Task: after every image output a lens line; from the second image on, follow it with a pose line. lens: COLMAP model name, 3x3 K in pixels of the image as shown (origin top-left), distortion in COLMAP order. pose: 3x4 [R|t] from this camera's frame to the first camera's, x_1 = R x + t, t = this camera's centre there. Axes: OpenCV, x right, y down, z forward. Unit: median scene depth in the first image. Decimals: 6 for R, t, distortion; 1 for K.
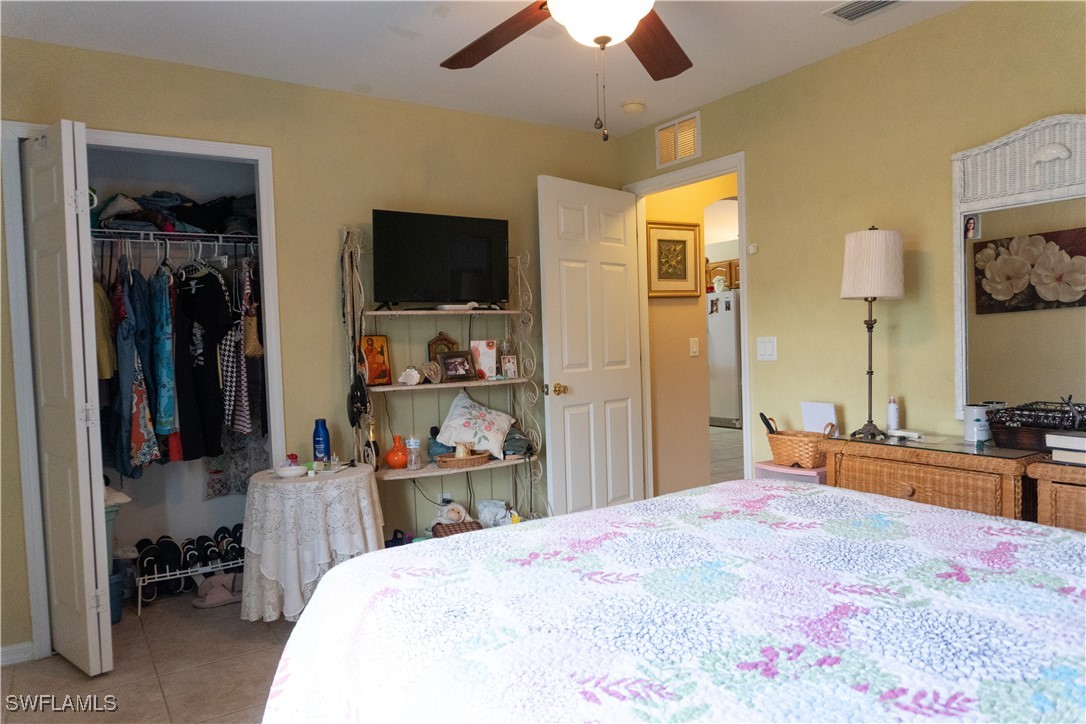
lens RADIAL K [[727.3, 0, 543.0], [0, 727.3, 364.1], [0, 0, 1]] dist [-0.013264, 0.001053]
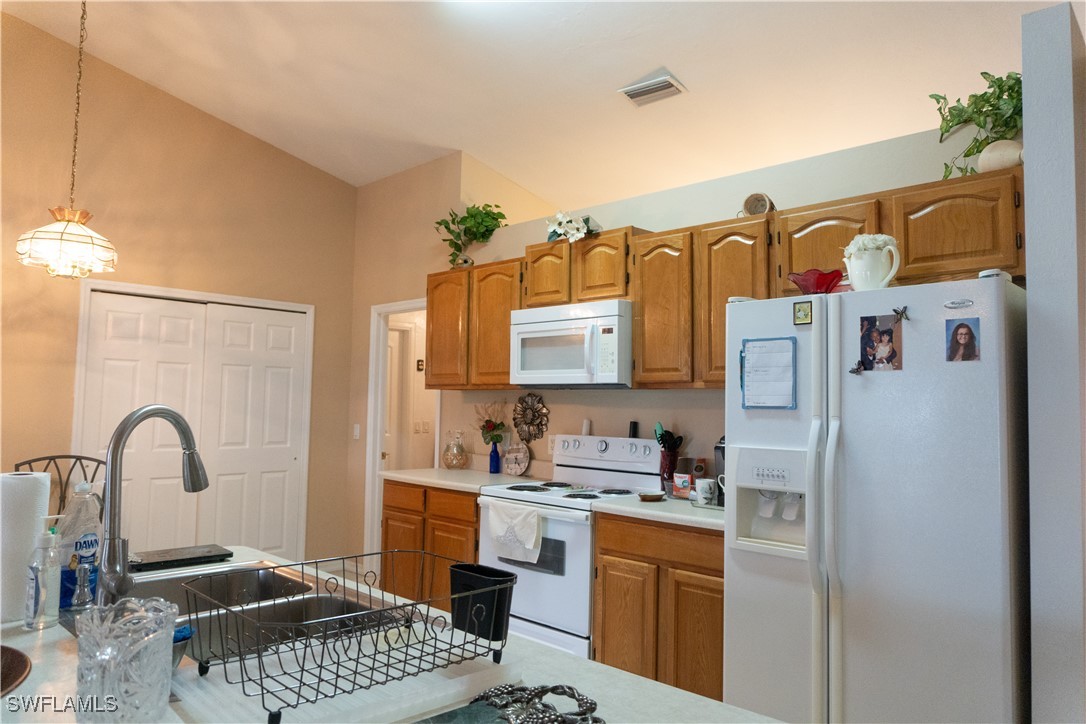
lens RADIAL K [[727.3, 0, 544.8], [0, 727.3, 359.0], [0, 0, 1]] dist [-0.013264, 0.001053]
pose [[0.974310, 0.056472, 0.218017, 0.076011], [-0.034605, 0.994095, -0.102847, -0.045613], [-0.222538, 0.092660, 0.970511, 0.793787]]
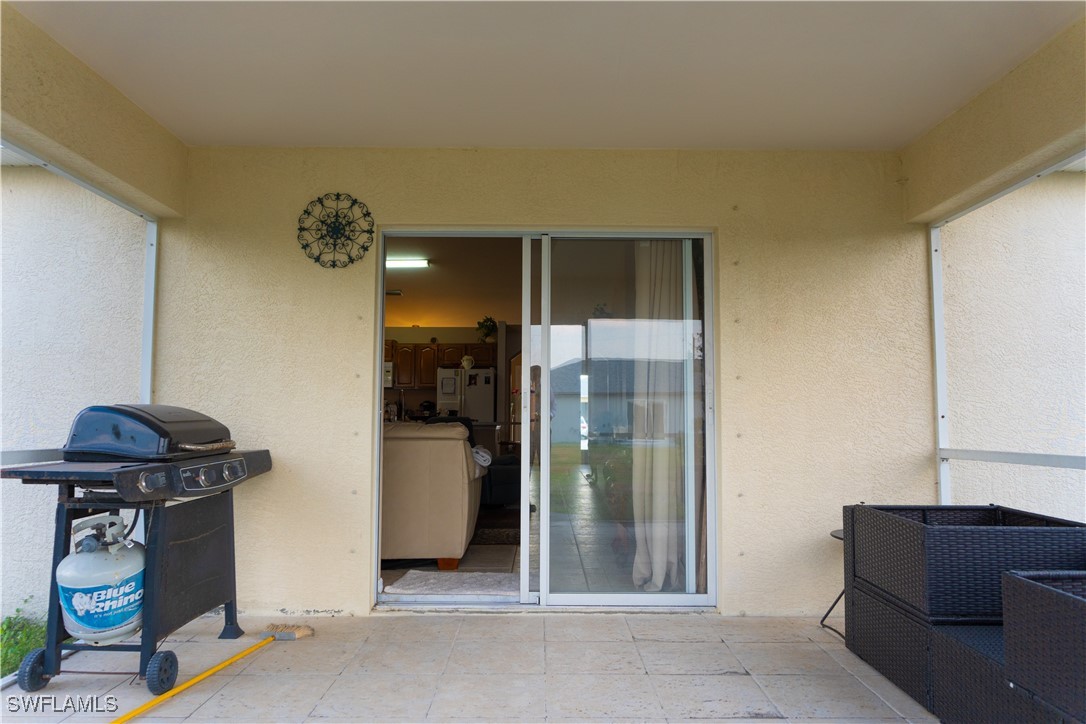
lens RADIAL K [[727.3, 0, 548.6], [0, 727.3, 359.5], [0, 0, 1]] dist [-0.013264, 0.001053]
pose [[0.548219, 0.090885, 0.831382, -0.700745], [0.012033, 0.993118, -0.116500, 0.028663], [-0.836248, 0.073871, 0.543353, 0.238106]]
